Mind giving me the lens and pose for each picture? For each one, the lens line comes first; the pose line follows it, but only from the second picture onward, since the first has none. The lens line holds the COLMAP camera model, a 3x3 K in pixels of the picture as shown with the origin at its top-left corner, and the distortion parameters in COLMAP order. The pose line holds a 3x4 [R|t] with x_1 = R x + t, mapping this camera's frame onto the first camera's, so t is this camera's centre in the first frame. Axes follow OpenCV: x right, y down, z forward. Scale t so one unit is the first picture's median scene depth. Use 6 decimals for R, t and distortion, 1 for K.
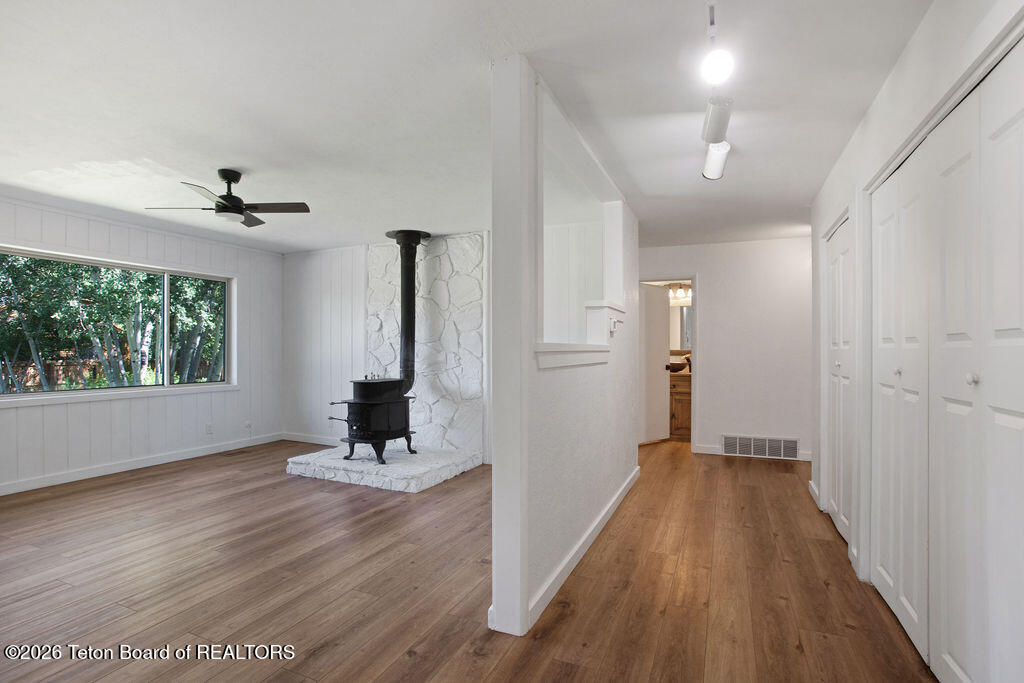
lens RADIAL K [[514.0, 0, 507.6], [0, 514.0, 353.8], [0, 0, 1]] dist [-0.057220, 0.044456]
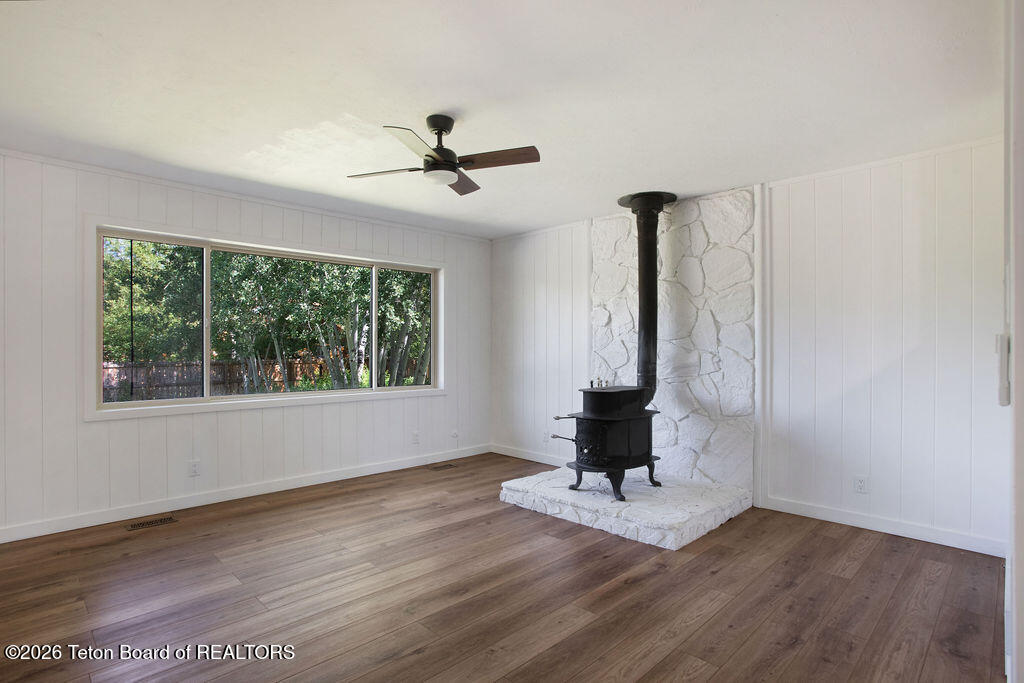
lens RADIAL K [[546.7, 0, 525.9], [0, 546.7, 343.7], [0, 0, 1]] dist [-0.003452, -0.000410]
pose [[0.945036, -0.006032, -0.326910, -0.098690], [0.000700, 0.999865, -0.016428, -0.002547], [0.326965, 0.015296, 0.944913, 0.165478]]
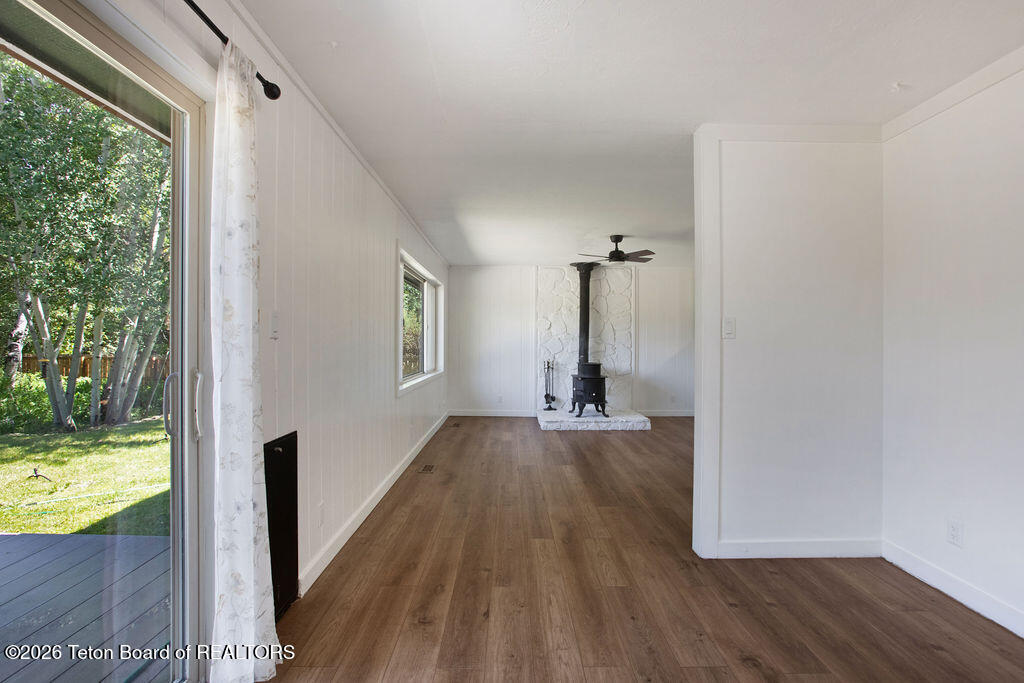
lens RADIAL K [[482.6, 0, 512.0], [0, 482.6, 341.5], [0, 0, 1]] dist [-0.071799, 0.031745]
pose [[0.912686, -0.003096, 0.408650, -0.944082], [0.005193, 0.999978, -0.004021, -0.007858], [-0.408629, 0.005792, 0.912682, -0.170442]]
